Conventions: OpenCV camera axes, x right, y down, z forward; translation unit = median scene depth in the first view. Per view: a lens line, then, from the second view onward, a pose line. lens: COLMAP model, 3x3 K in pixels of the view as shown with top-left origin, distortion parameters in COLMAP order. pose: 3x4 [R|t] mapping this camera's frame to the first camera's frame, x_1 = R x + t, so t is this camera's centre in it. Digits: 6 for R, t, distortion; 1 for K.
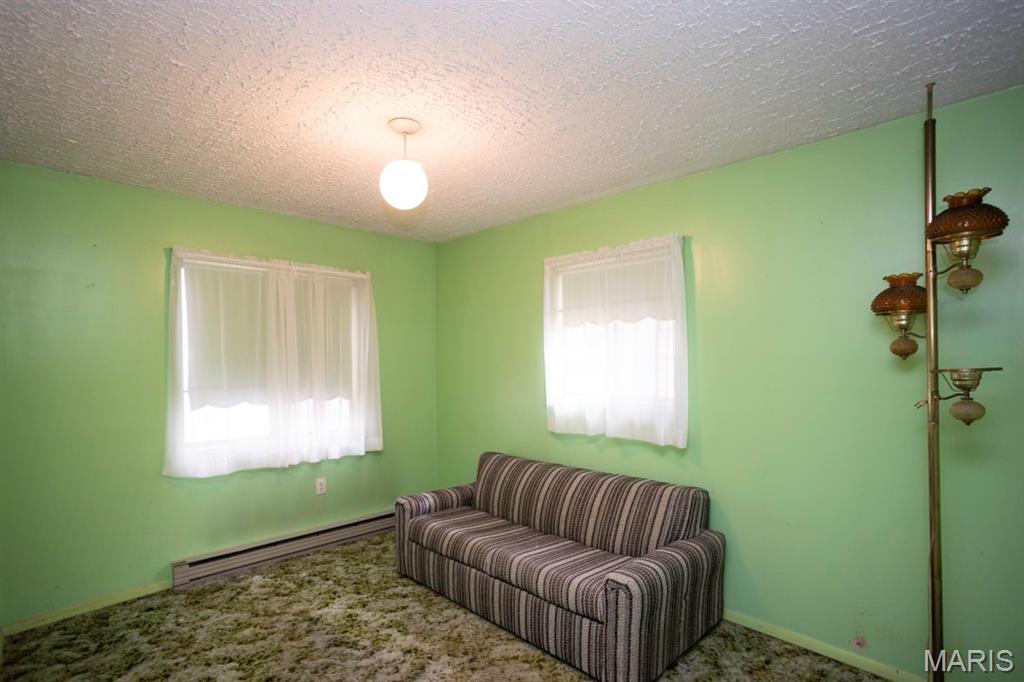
lens RADIAL K [[496.5, 0, 508.2], [0, 496.5, 343.7], [0, 0, 1]] dist [-0.055848, 0.037935]
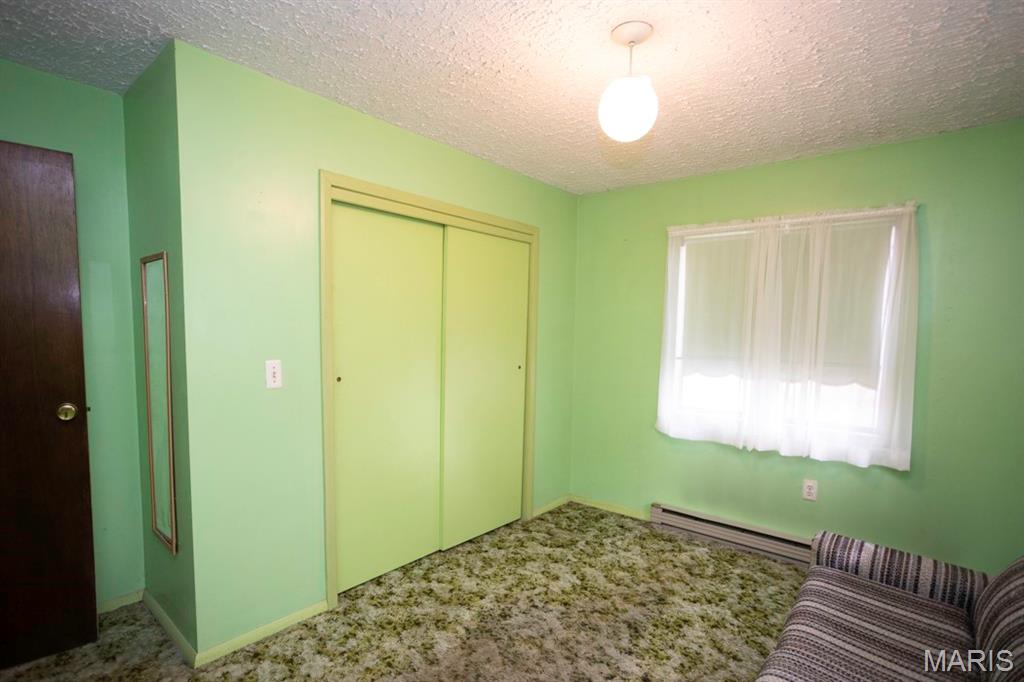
lens RADIAL K [[496.5, 0, 508.2], [0, 496.5, 343.7], [0, 0, 1]] dist [-0.055848, 0.037935]
pose [[0.102181, 0.031380, -0.994271, 0.438913], [0.003284, 0.999486, 0.031882, 0.031213], [0.994760, -0.006523, 0.102026, 0.535959]]
